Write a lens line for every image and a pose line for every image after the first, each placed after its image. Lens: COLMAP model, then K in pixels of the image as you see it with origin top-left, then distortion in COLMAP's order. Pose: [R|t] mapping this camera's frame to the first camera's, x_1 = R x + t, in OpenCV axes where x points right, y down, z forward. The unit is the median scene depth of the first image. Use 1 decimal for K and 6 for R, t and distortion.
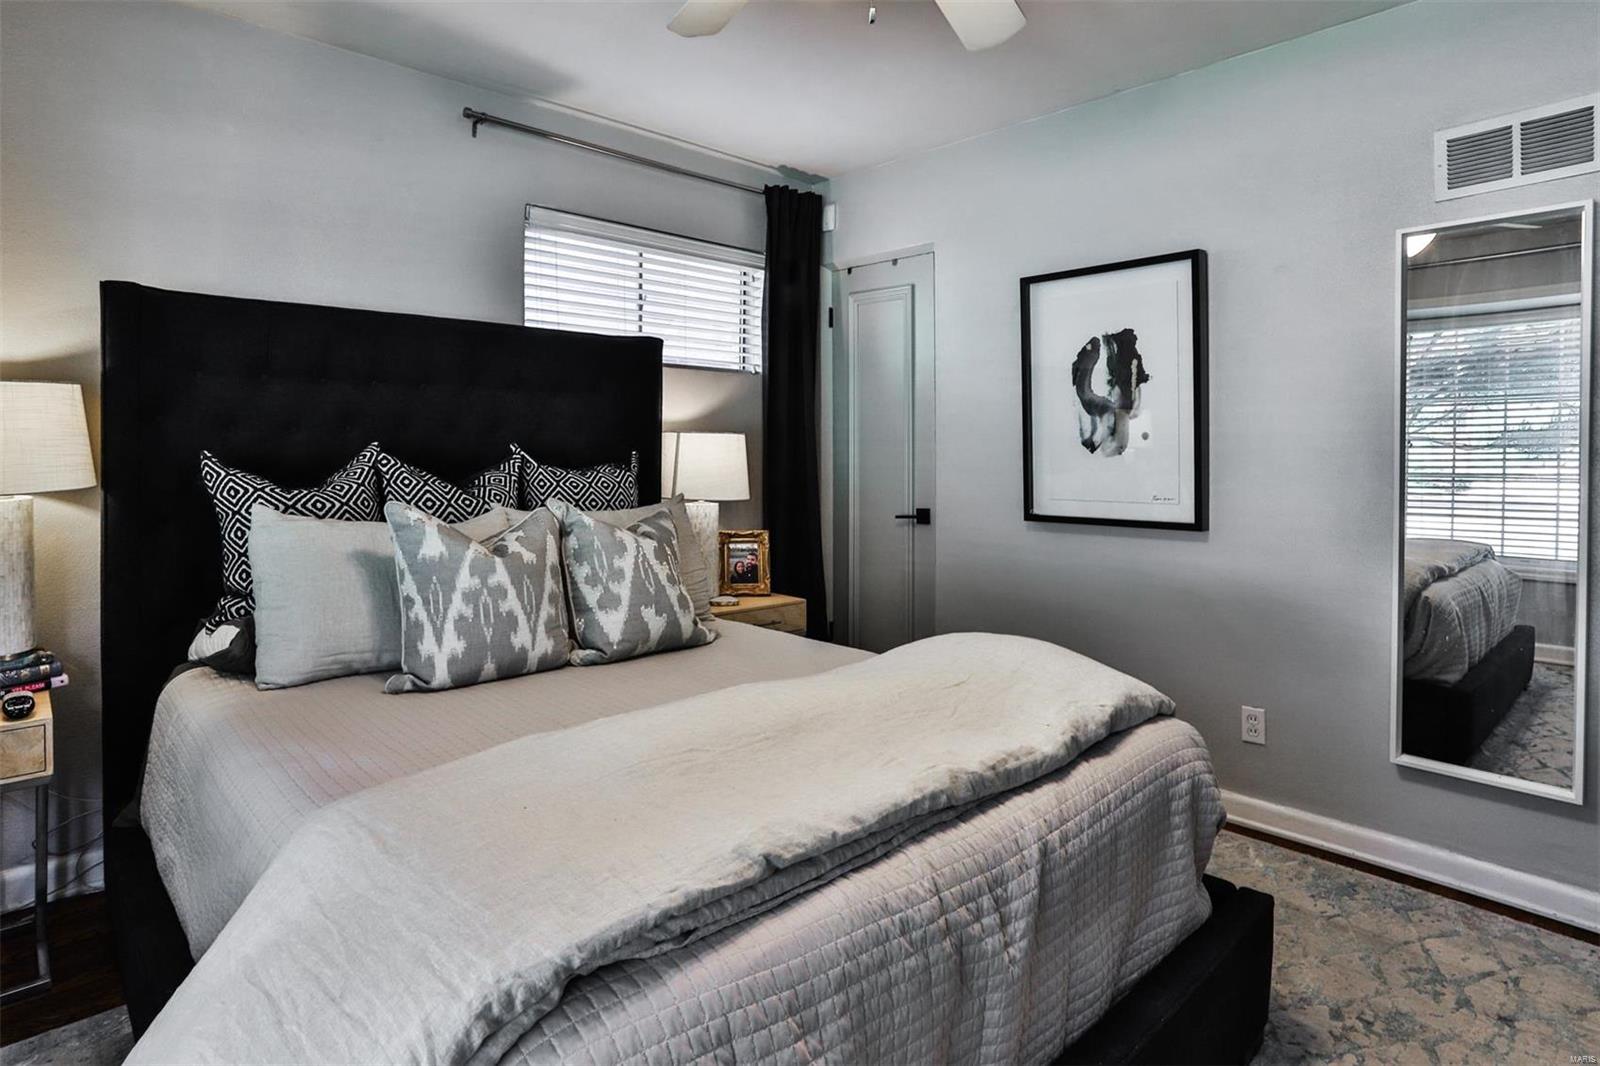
lens RADIAL K [[829.9, 0, 800.0], [0, 829.9, 533.0], [0, 0, 1]] dist [-0.048282, 0.027692]
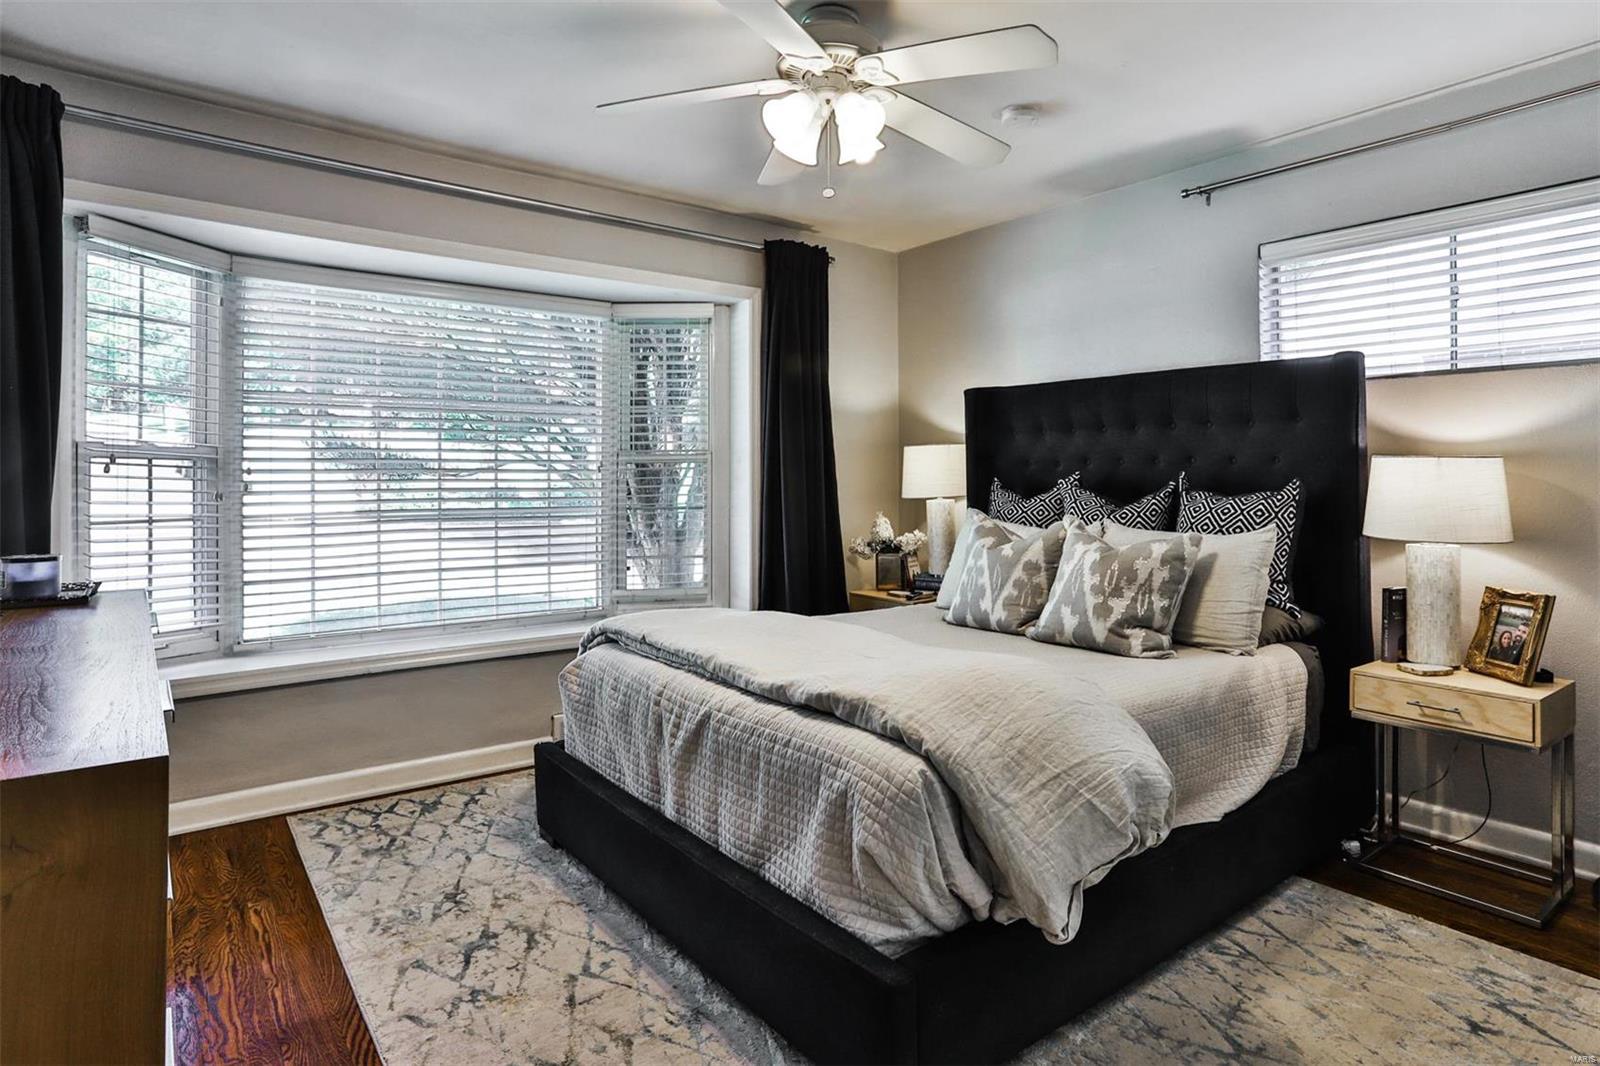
lens RADIAL K [[885.8, 0, 793.7], [0, 885.8, 485.5], [0, 0, 1]] dist [-0.059476, 0.037364]
pose [[-0.094640, 0.009497, -0.995466, 1.108173], [-0.093942, 0.995407, 0.018427, -0.071436], [0.991069, 0.095260, -0.093313, 0.683615]]
